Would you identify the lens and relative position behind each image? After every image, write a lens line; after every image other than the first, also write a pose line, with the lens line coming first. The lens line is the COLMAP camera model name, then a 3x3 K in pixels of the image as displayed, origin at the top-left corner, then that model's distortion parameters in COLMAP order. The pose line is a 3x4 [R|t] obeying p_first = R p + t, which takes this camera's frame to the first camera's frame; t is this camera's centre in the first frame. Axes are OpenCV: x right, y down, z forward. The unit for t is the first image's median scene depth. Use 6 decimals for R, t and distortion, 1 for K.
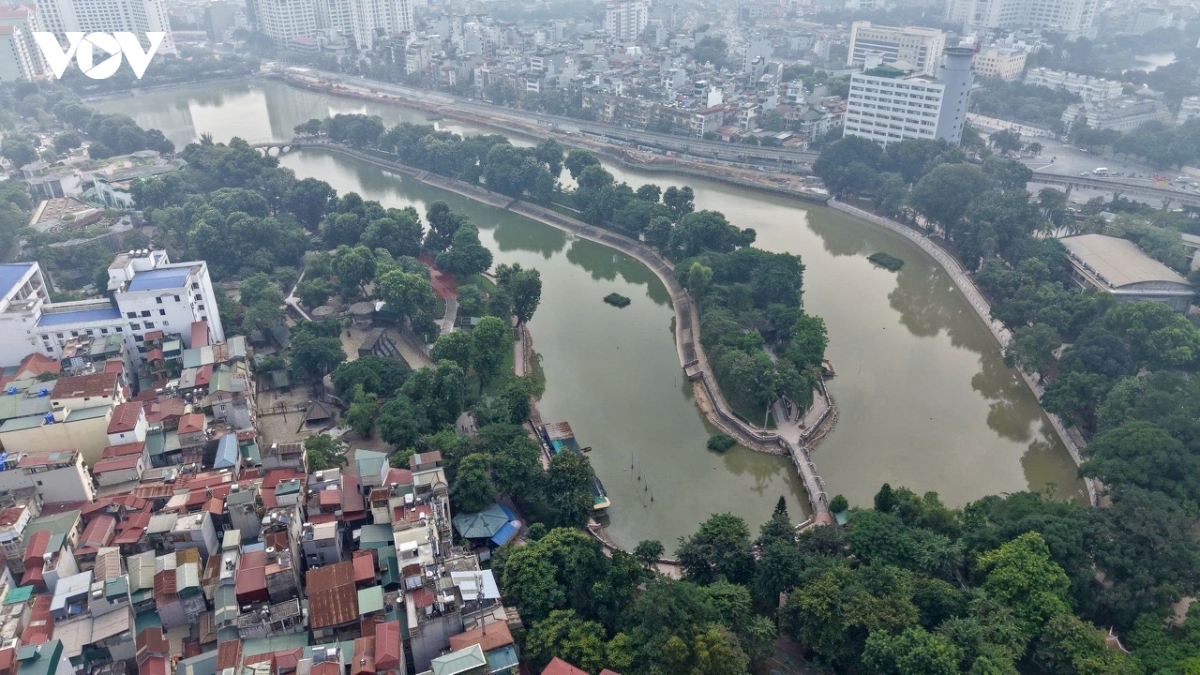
lens RADIAL K [[804.5, 0, 605.5], [0, 804.5, 332.2], [0, 0, 1]] dist [0.026546, -0.015914]
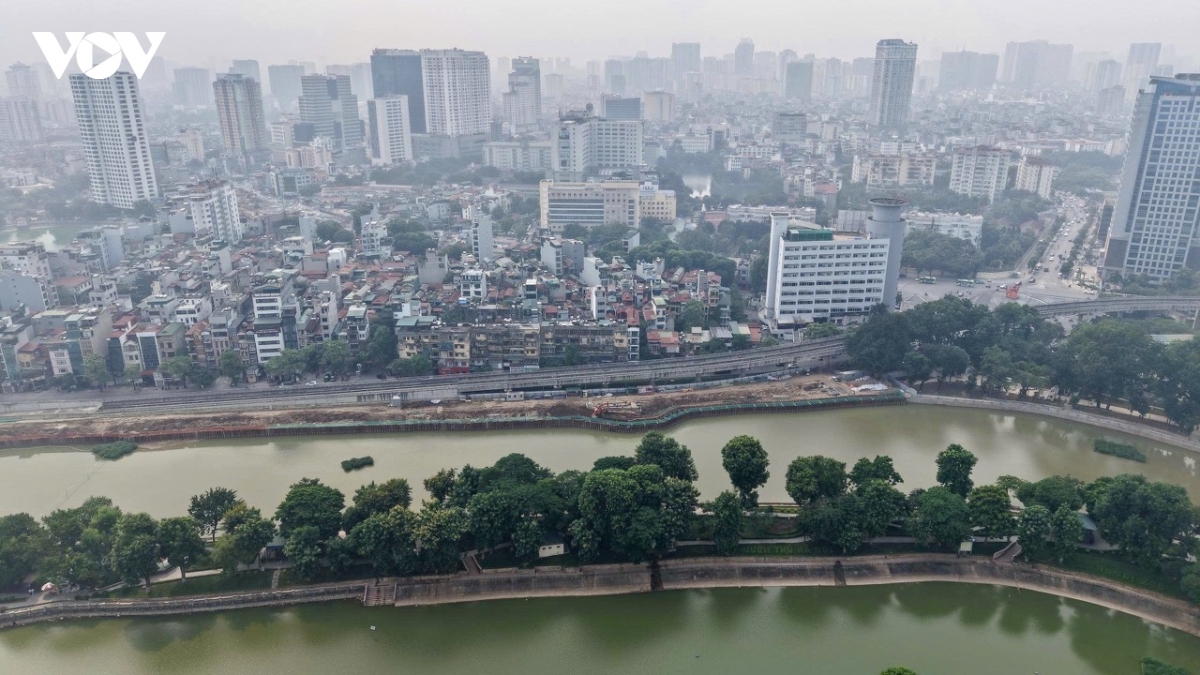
lens RADIAL K [[804.5, 0, 603.9], [0, 804.5, 342.0], [0, 0, 1]] dist [0.026546, -0.015914]
pose [[0.684100, -0.244210, 0.687291, -0.364843], [0.343324, 0.939183, -0.008017, -0.239775], [-0.643534, 0.241448, 0.726338, 0.459331]]
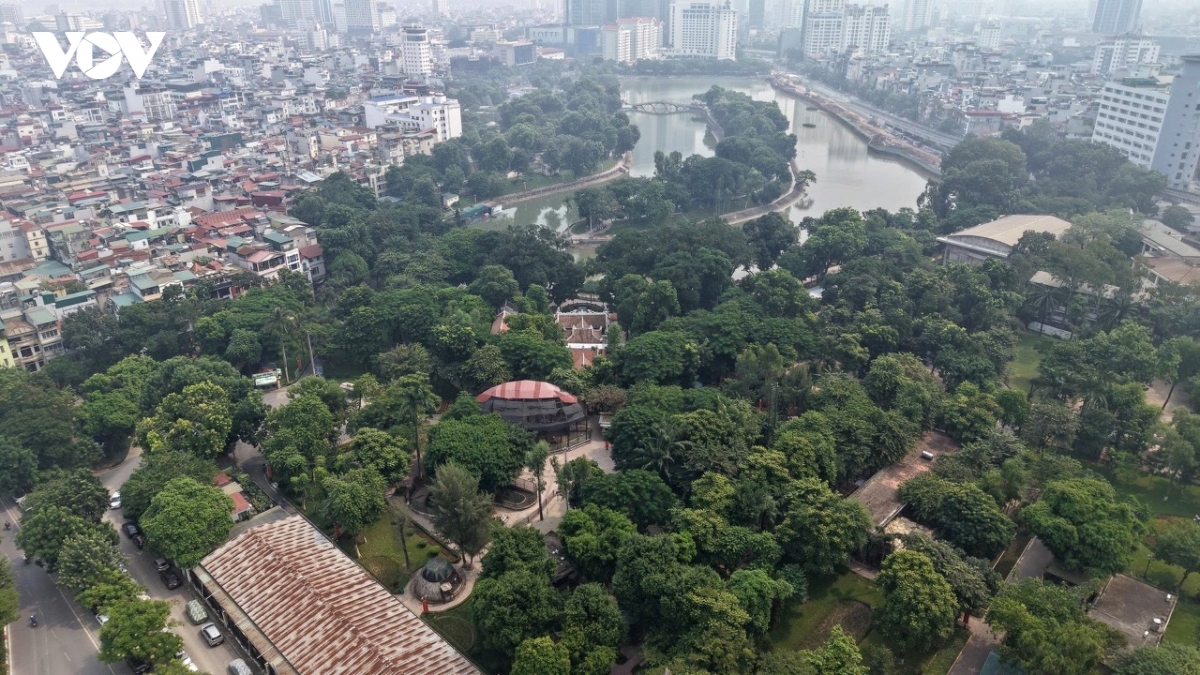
lens RADIAL K [[804.5, 0, 601.4], [0, 804.5, 326.9], [0, 0, 1]] dist [0.026546, -0.015914]
pose [[0.633101, 0.299804, -0.713653, 0.586064], [-0.360485, 0.930065, 0.070922, 0.068659], [0.685006, 0.212361, 0.696900, 0.019789]]
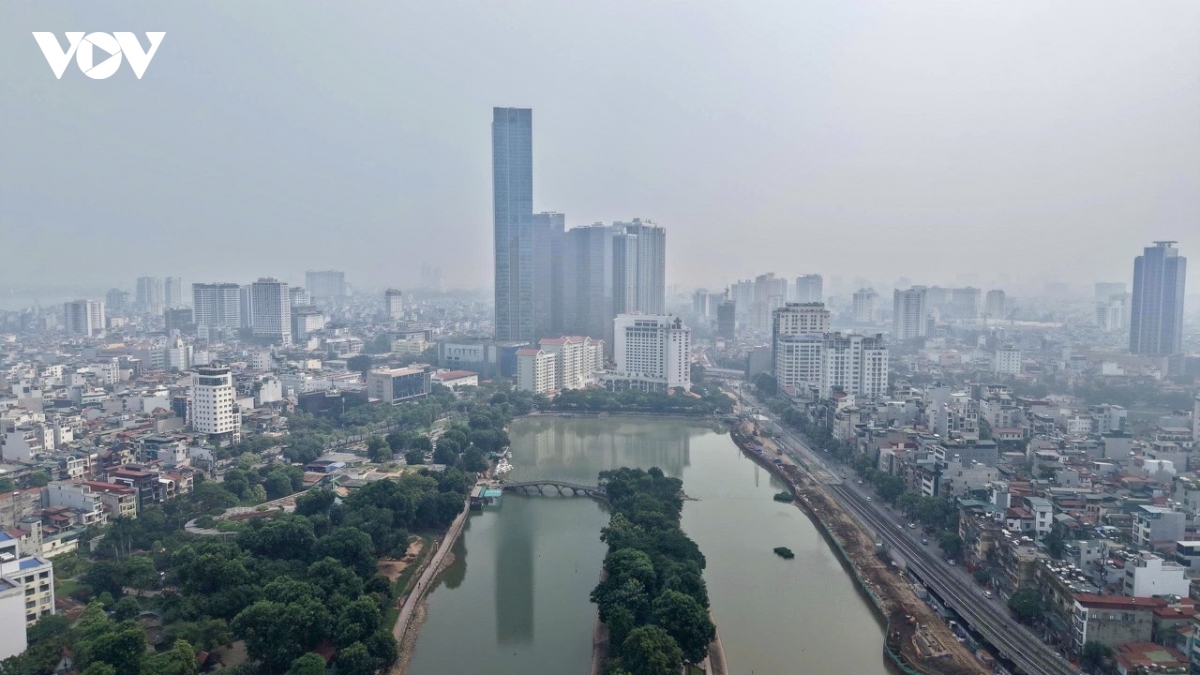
lens RADIAL K [[804.5, 0, 603.4], [0, 804.5, 339.5], [0, 0, 1]] dist [0.026546, -0.015914]
pose [[0.631991, 0.063898, -0.772337, 0.285719], [-0.365300, 0.903495, -0.224170, -0.180017], [0.683479, 0.423808, 0.594342, 0.388848]]
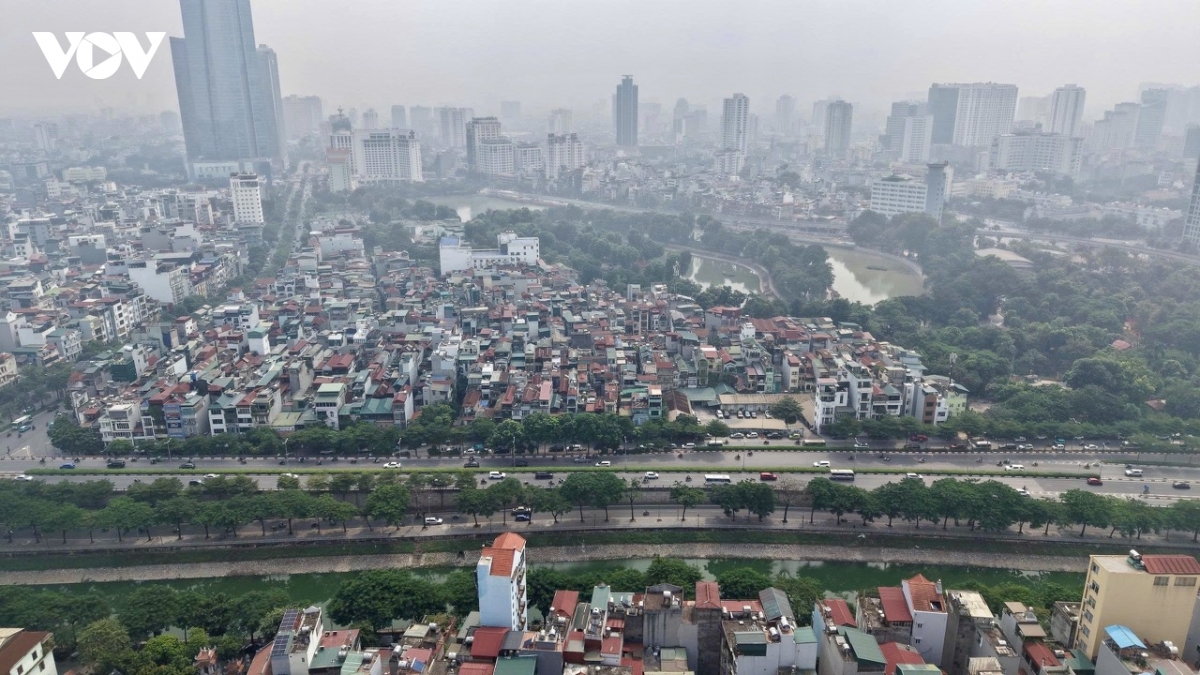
lens RADIAL K [[804.5, 0, 602.9], [0, 804.5, 344.9], [0, 0, 1]] dist [0.026546, -0.015914]
pose [[0.993098, 0.031372, -0.113014, -0.035683], [-0.051750, 0.981903, -0.182178, 0.282486], [0.105253, 0.186769, 0.976749, -0.500786]]
